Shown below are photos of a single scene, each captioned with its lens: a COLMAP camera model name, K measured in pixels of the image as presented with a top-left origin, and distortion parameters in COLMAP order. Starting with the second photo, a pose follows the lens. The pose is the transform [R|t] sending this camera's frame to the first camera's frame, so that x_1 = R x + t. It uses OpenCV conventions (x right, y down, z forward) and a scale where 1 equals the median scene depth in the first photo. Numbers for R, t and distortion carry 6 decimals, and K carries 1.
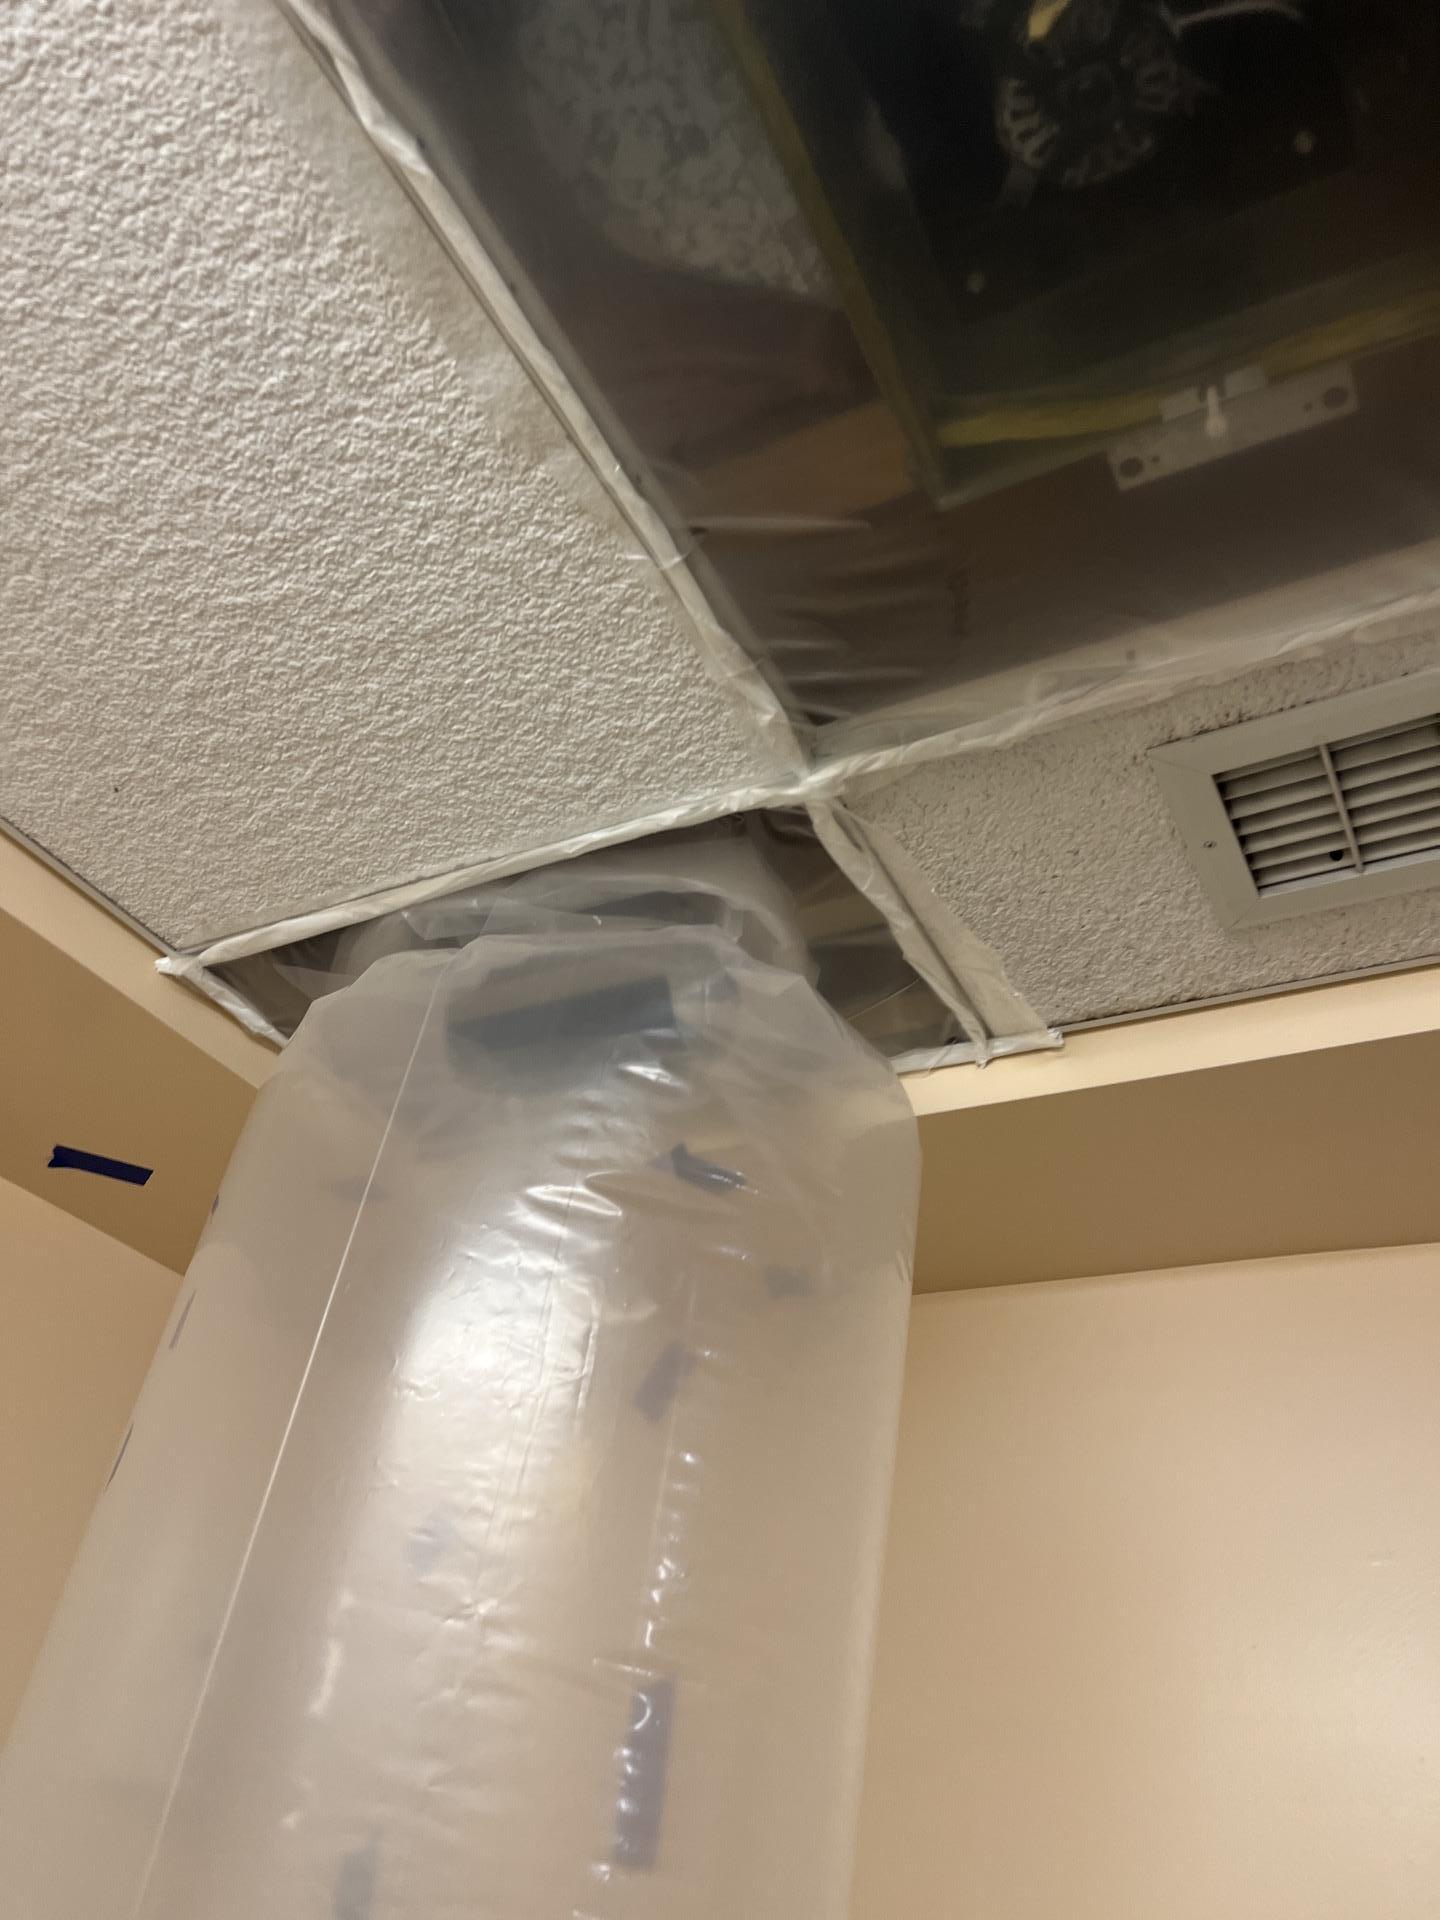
lens RADIAL K [[1429.7, 0, 720.0], [0, 1429.7, 960.0], [0, 0, 1]] dist [0.007945, 0.003768]
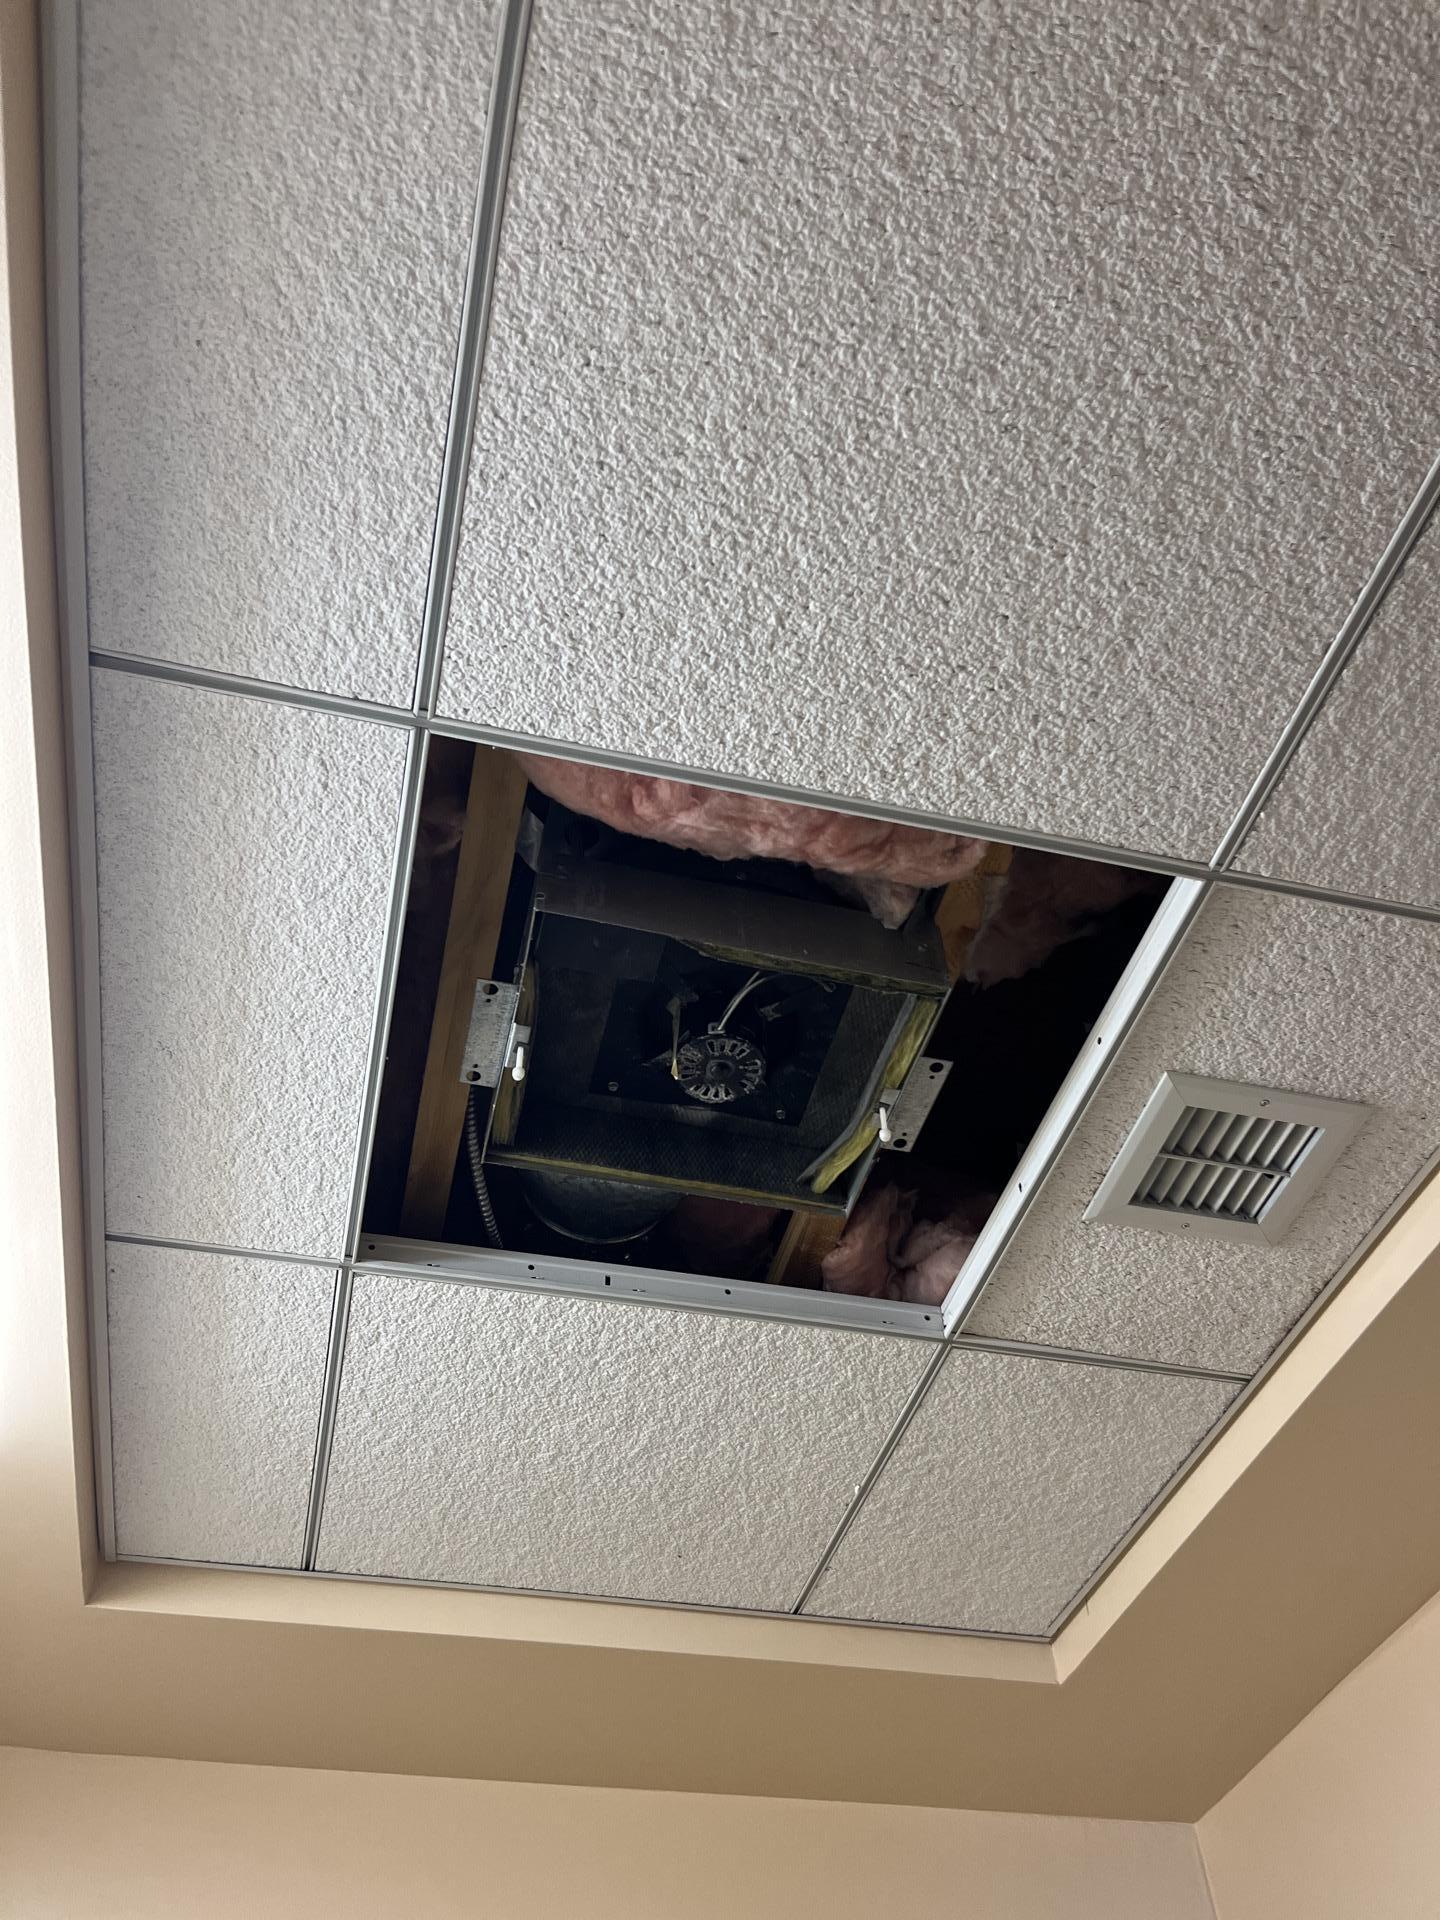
lens RADIAL K [[1429.7, 0, 720.0], [0, 1429.7, 960.0], [0, 0, 1]] dist [0.007945, 0.003768]
pose [[0.662635, -0.647849, -0.375775, 0.768227], [0.511131, 0.757915, -0.405352, 0.060516], [0.547412, 0.076530, 0.833357, -0.462007]]
